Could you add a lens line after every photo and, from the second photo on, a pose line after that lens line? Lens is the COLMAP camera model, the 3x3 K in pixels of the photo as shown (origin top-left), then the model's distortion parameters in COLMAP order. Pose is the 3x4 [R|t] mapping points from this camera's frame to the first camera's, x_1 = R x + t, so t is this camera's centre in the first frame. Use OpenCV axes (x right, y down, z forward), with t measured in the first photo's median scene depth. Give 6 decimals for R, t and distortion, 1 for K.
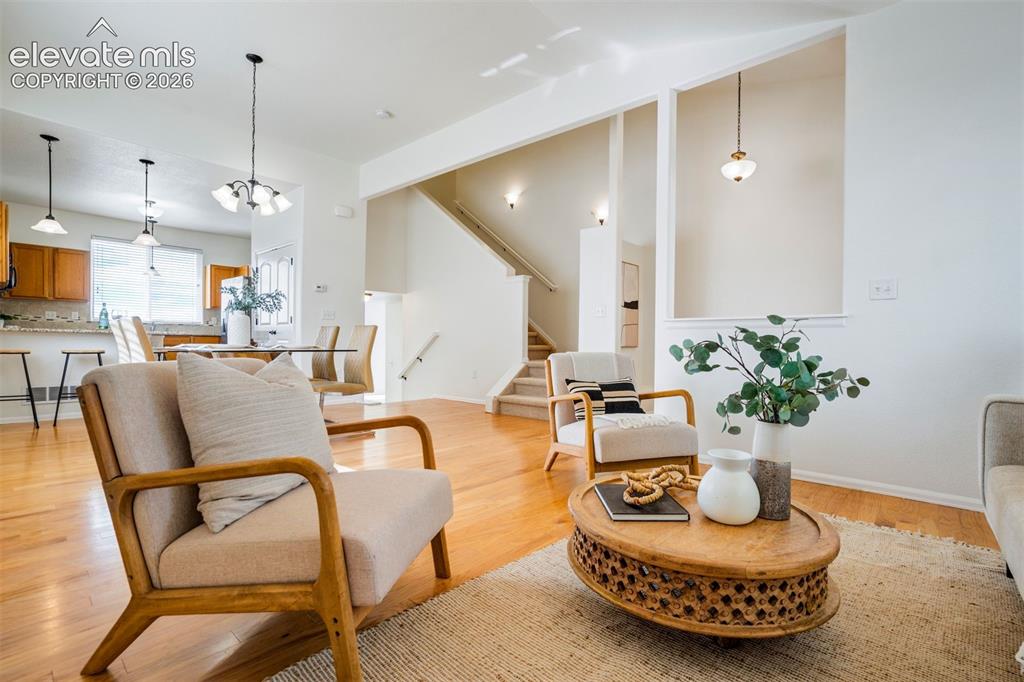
lens RADIAL K [[476.3, 0, 534.4], [0, 476.3, 350.2], [0, 0, 1]] dist [-0.026037, 0.011082]
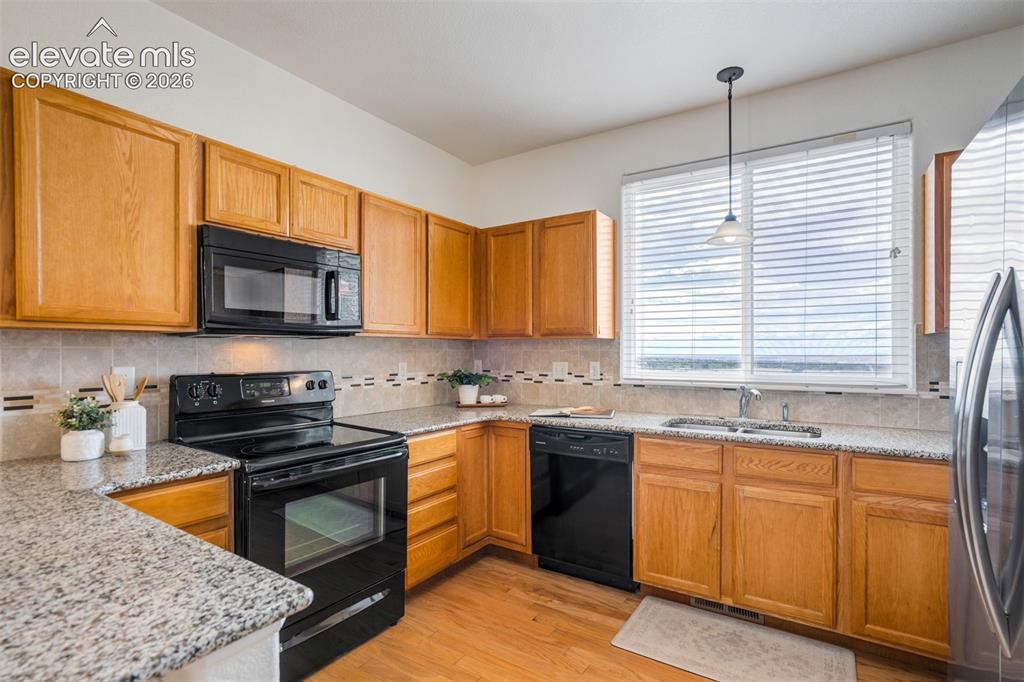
lens RADIAL K [[497.4, 0, 505.0], [0, 497.4, 350.9], [0, 0, 1]] dist [-0.023561, 0.004823]
pose [[0.135991, -0.014633, -0.990602, -0.582787], [-0.017641, 0.999697, -0.017189, -0.089760], [0.990553, 0.019813, 0.135692, 0.934862]]
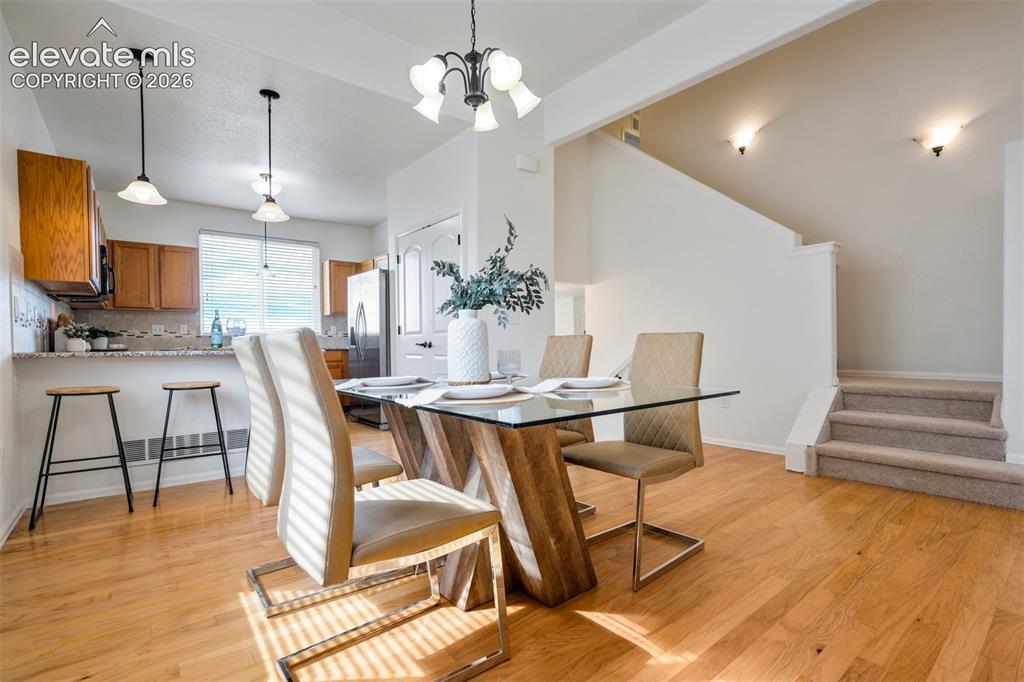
lens RADIAL K [[476.3, 0, 514.3], [0, 476.3, 350.6], [0, 0, 1]] dist [-0.026037, 0.011082]
pose [[0.985097, -0.021928, -0.170594, -0.297247], [0.022016, 0.999757, -0.001371, -0.024180], [0.170583, -0.002405, 0.985340, 0.315074]]
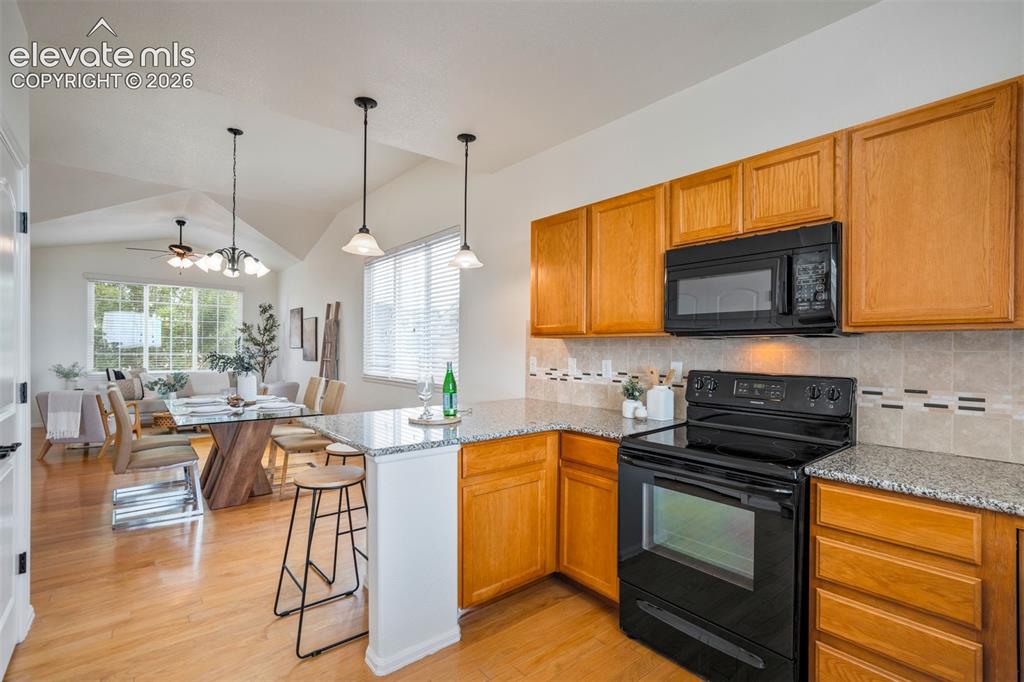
lens RADIAL K [[476.3, 0, 515.9], [0, 476.3, 349.2], [0, 0, 1]] dist [-0.026037, 0.011082]
pose [[-0.985437, -0.021015, 0.168737, -0.824004], [-0.017501, 0.999598, 0.022286, -0.097801], [-0.169138, 0.019009, -0.985409, 1.149141]]
